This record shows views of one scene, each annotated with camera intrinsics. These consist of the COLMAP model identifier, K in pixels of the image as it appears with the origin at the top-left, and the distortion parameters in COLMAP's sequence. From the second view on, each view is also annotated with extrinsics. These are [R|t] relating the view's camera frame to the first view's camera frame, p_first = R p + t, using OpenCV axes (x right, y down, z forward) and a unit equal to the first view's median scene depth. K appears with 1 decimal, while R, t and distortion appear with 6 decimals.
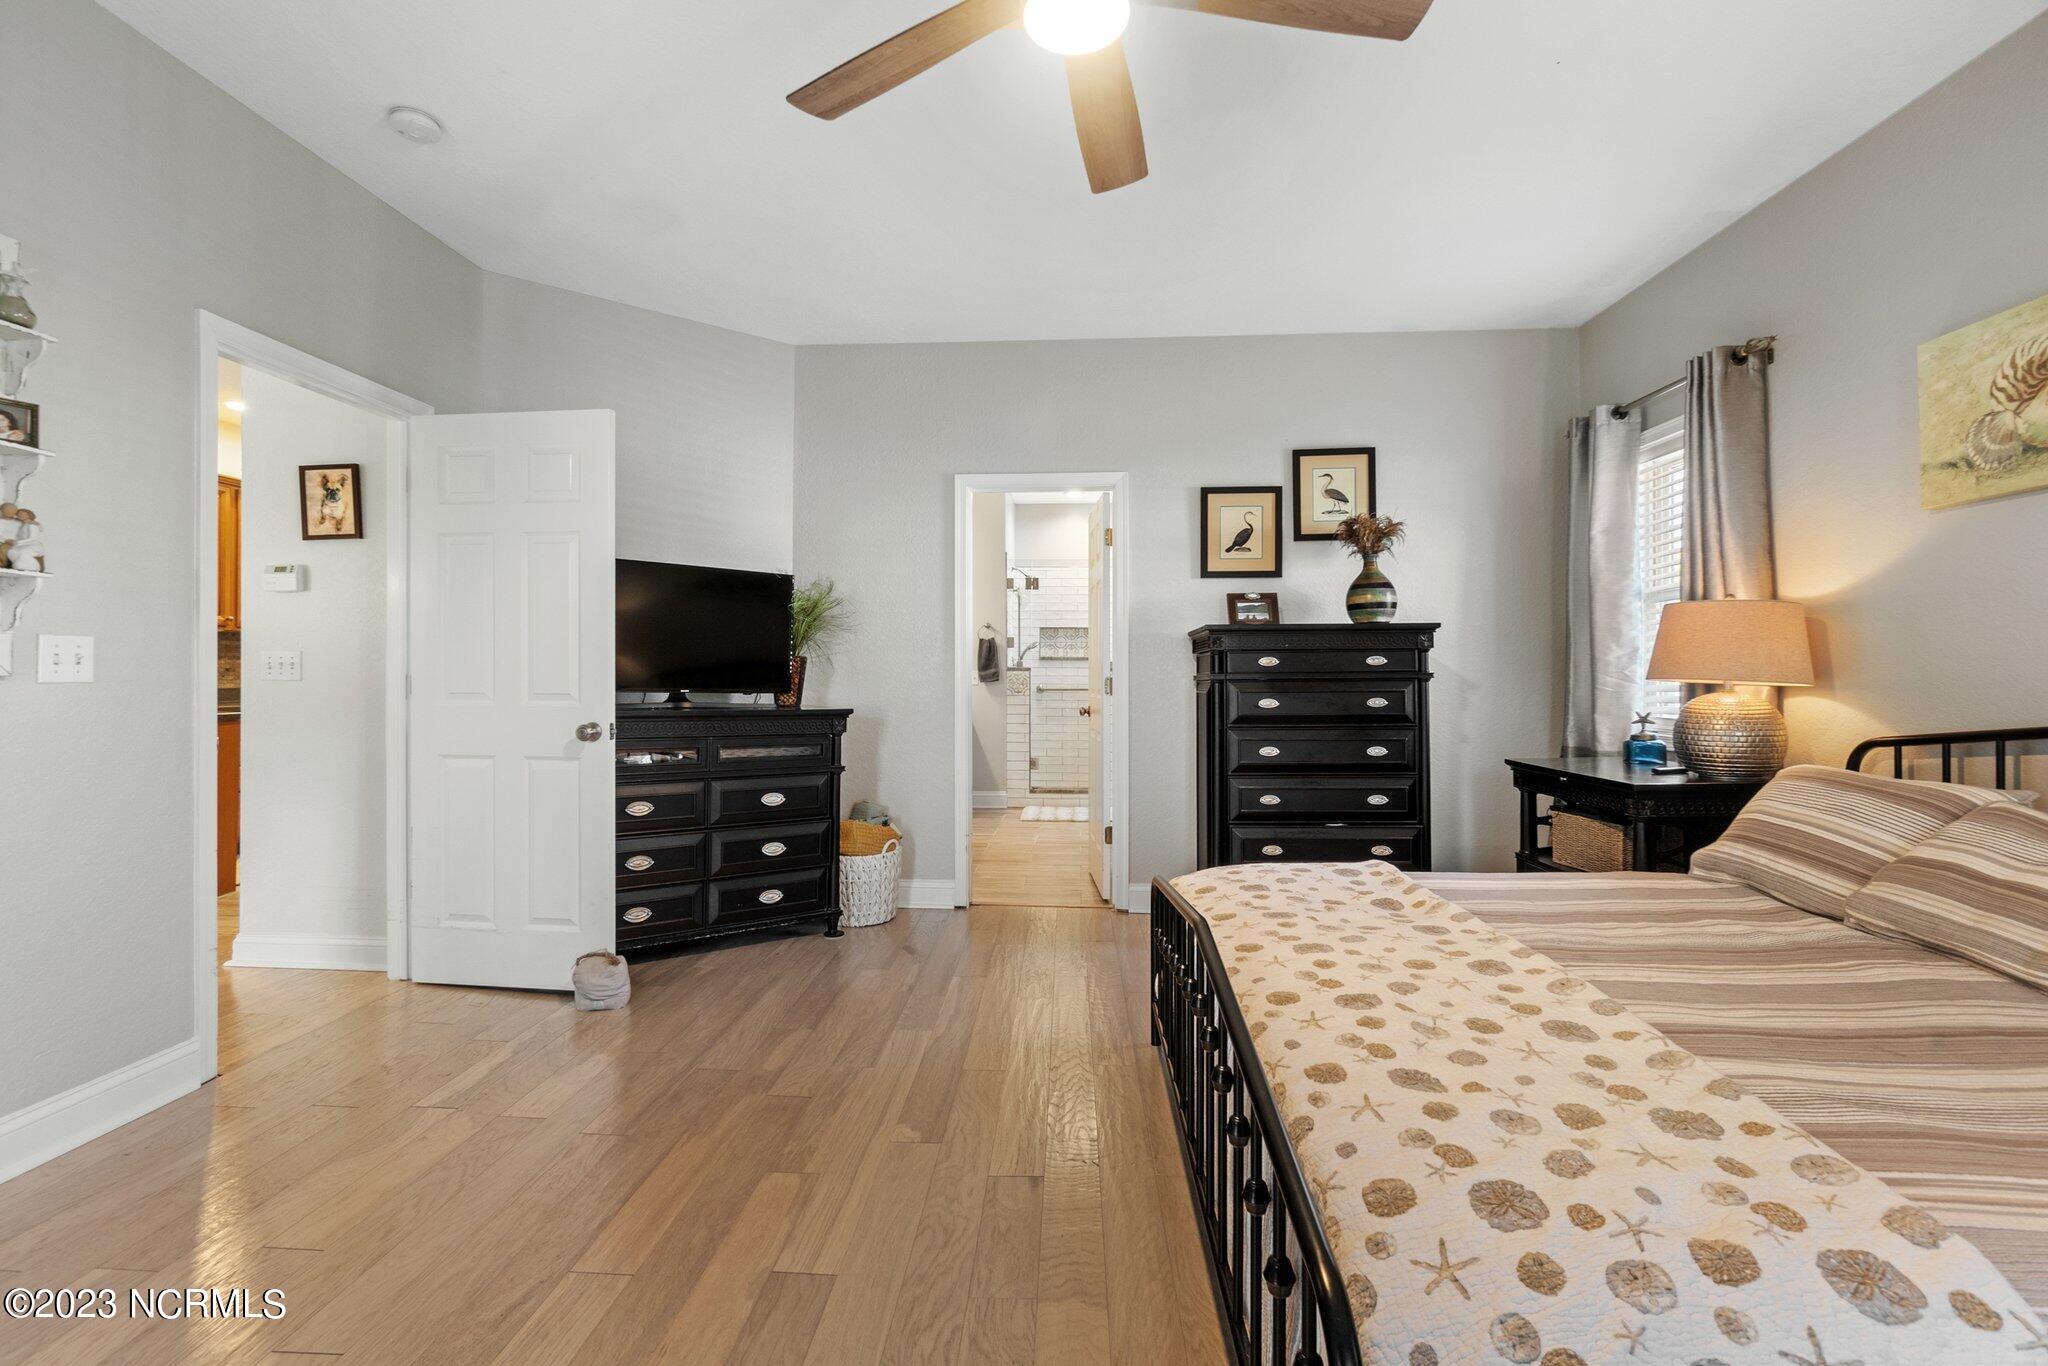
lens RADIAL K [[892.2, 0, 1028.9], [0, 892.2, 664.6], [0, 0, 1]] dist [-0.004881, -0.000192]
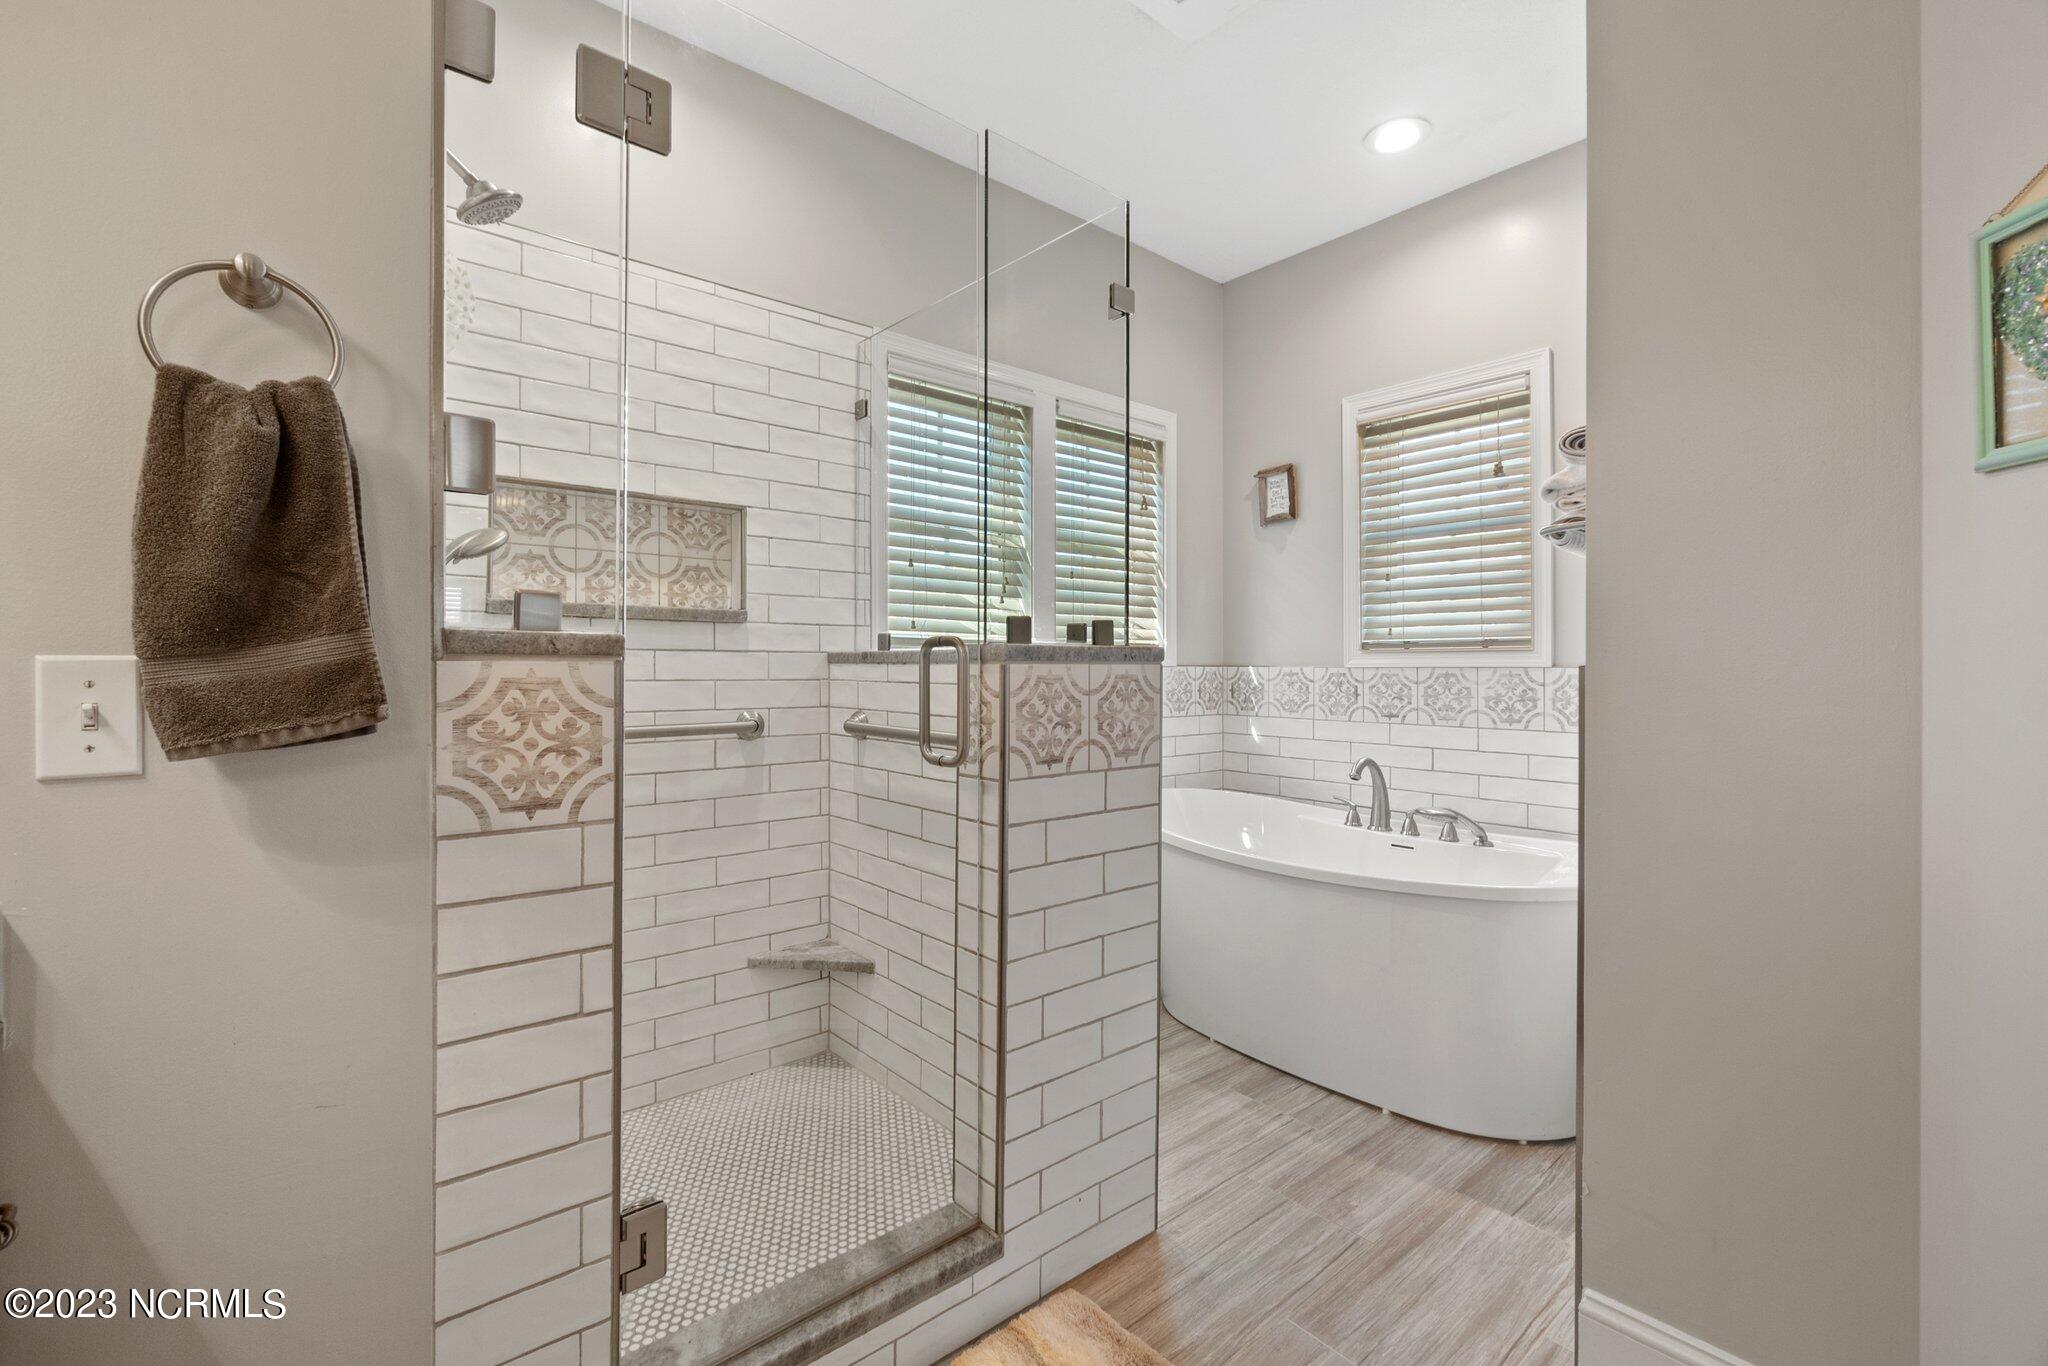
lens RADIAL K [[892.2, 0, 1023.6], [0, 892.2, 662.7], [0, 0, 1]] dist [-0.004881, -0.000192]
pose [[0.728760, -0.000395, 0.684769, -0.103304], [-0.002501, 0.999992, 0.003239, 0.014613], [-0.684765, -0.004073, 0.728753, 1.662995]]
